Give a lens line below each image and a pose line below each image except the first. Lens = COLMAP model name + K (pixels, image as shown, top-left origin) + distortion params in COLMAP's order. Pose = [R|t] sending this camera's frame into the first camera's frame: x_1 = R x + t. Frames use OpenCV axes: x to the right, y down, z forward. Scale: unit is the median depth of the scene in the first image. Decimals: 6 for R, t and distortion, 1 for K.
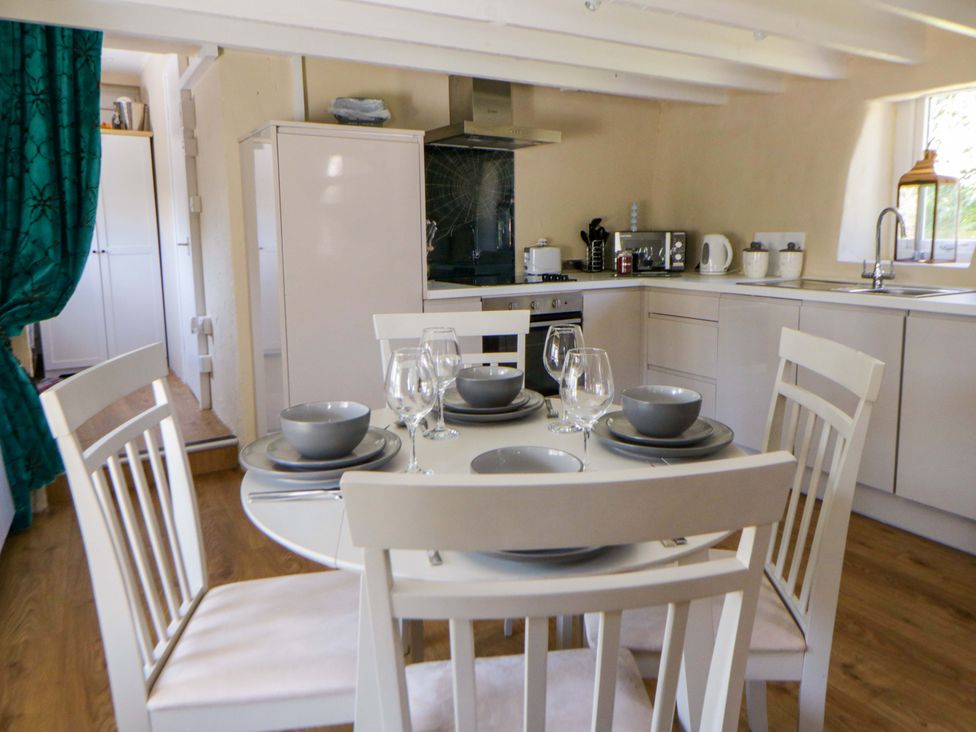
lens RADIAL K [[695.6, 0, 517.3], [0, 695.6, 320.2], [0, 0, 1]] dist [0.014215, -0.007339]
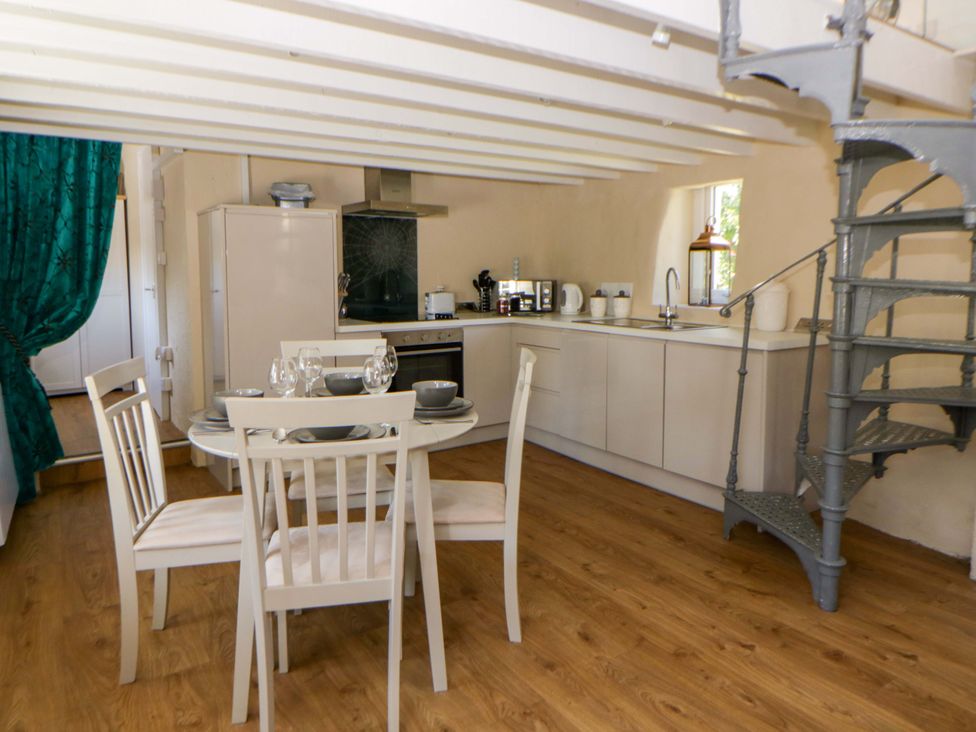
lens RADIAL K [[665.2, 0, 517.5], [0, 665.2, 319.4], [0, 0, 1]] dist [0.010976, -0.005492]
pose [[0.997846, 0.001637, 0.065581, 0.114955], [0.001898, 0.998549, -0.053814, 0.012444], [-0.065574, 0.053822, 0.996395, -0.268331]]
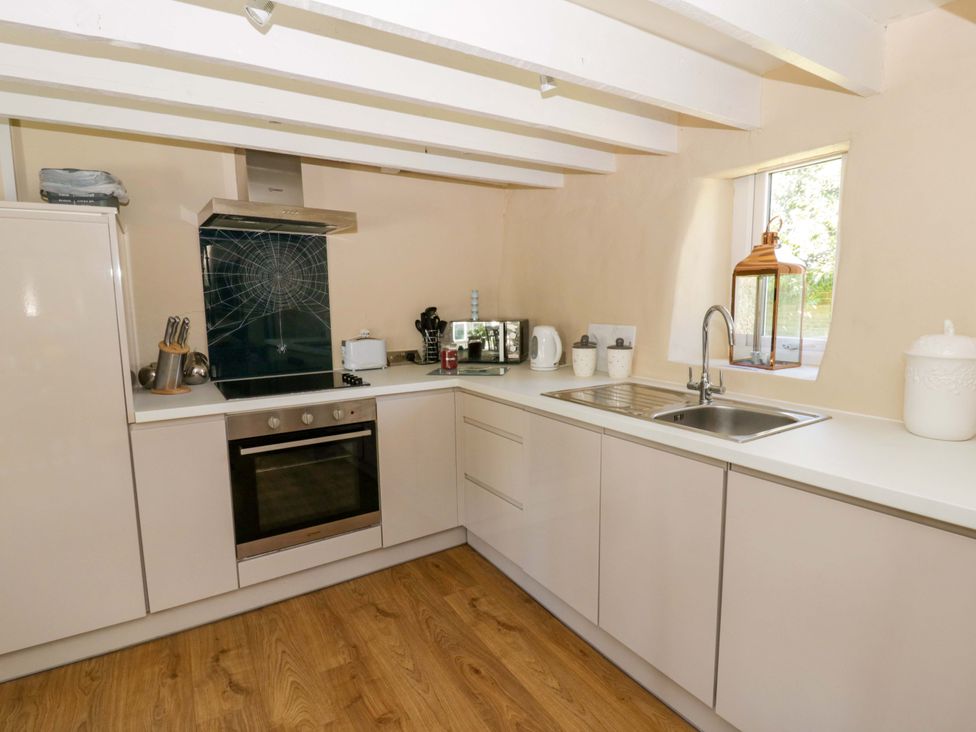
lens RADIAL K [[518.7, 0, 497.8], [0, 518.7, 365.1], [0, 0, 1]] dist [-0.000663, -0.008444]
pose [[0.999689, -0.005857, 0.024221, 0.231195], [0.005919, 0.999979, -0.002486, -0.079826], [-0.024206, 0.002629, 0.999704, 0.356978]]
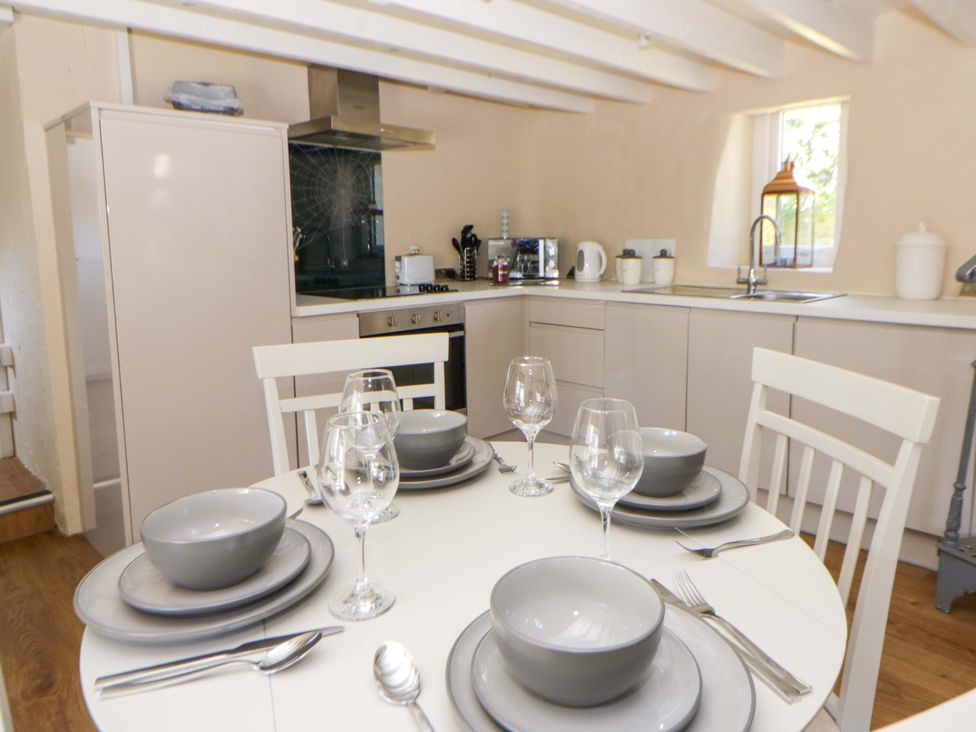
lens RADIAL K [[665.2, 0, 517.5], [0, 665.2, 319.4], [0, 0, 1]] dist [0.010976, -0.005492]
pose [[0.971890, -0.030101, 0.233502, -0.048091], [0.031274, 0.999510, -0.001324, -0.014997], [-0.233348, 0.008589, 0.972355, 0.107618]]
